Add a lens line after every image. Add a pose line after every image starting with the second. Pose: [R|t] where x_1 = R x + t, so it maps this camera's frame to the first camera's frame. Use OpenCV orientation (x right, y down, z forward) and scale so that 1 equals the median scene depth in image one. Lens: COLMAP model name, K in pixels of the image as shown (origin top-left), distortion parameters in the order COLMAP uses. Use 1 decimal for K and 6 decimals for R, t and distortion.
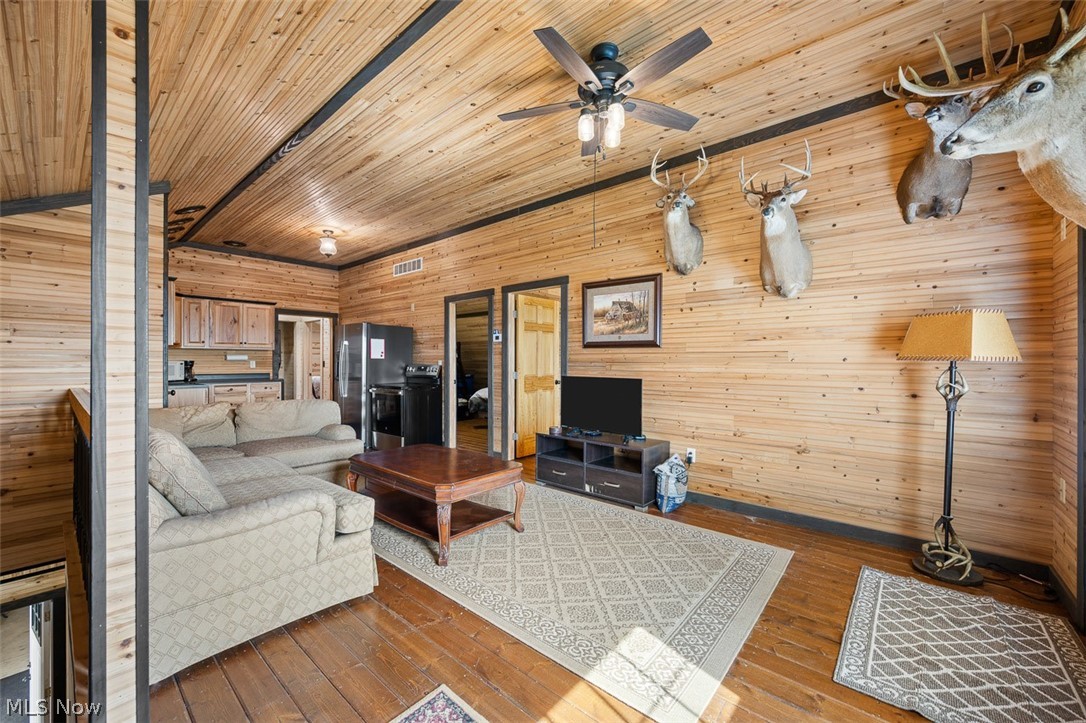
lens RADIAL K [[423.1, 0, 543.8], [0, 423.1, 362.6], [0, 0, 1]] dist [-0.003088, 0.000359]
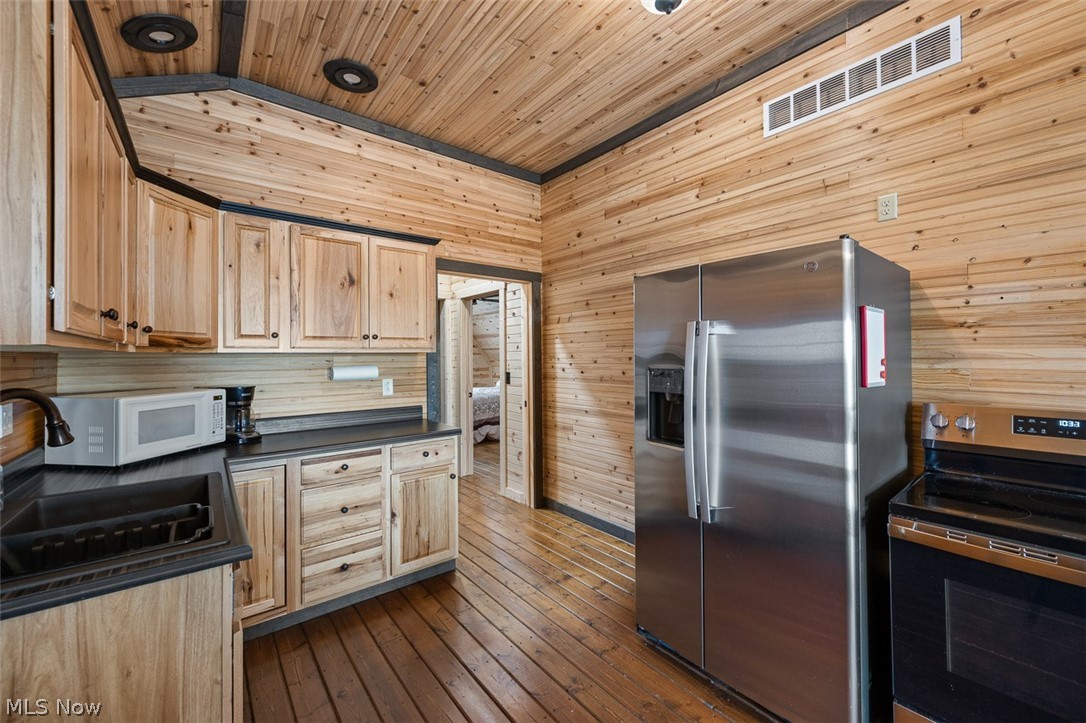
lens RADIAL K [[423.1, 0, 541.3], [0, 423.1, 354.0], [0, 0, 1]] dist [-0.003088, 0.000359]
pose [[0.981483, -0.009141, -0.191333, -0.626566], [0.008062, 0.999947, -0.006416, -0.034625], [0.191382, 0.004755, 0.981504, 0.841043]]
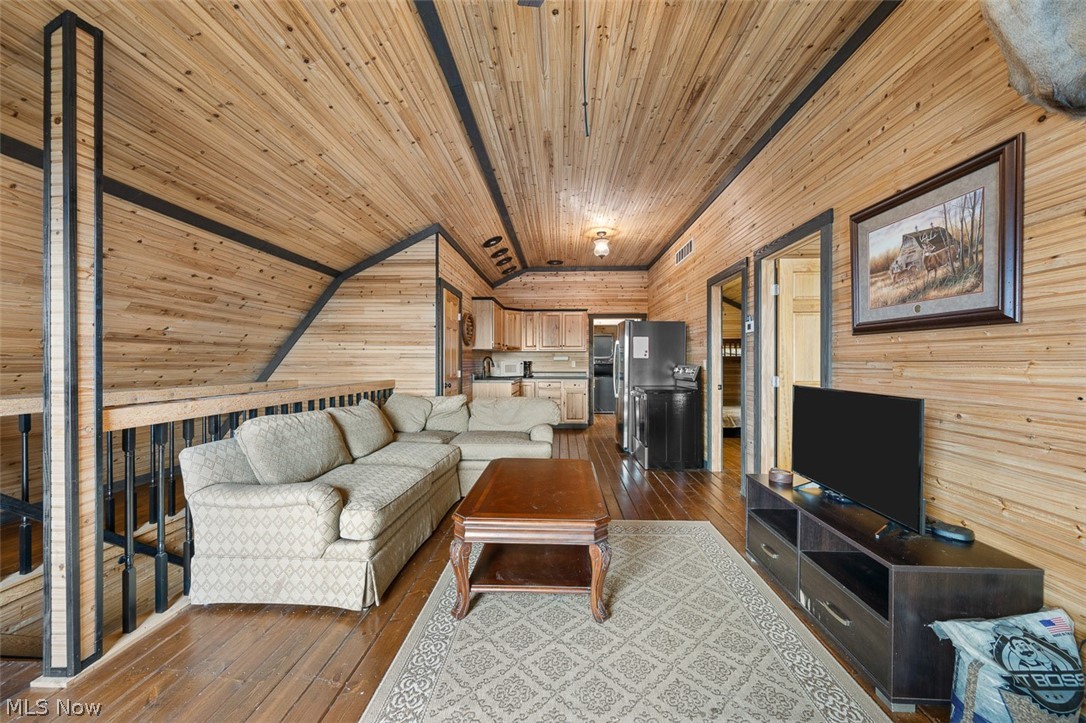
lens RADIAL K [[423.1, 0, 544.4], [0, 423.1, 363.6], [0, 0, 1]] dist [-0.003088, 0.000359]
pose [[0.620786, 0.001420, -0.783979, 0.231174], [-0.000513, 0.999999, 0.001406, 0.001420], [0.783980, -0.000471, 0.620786, 0.304561]]
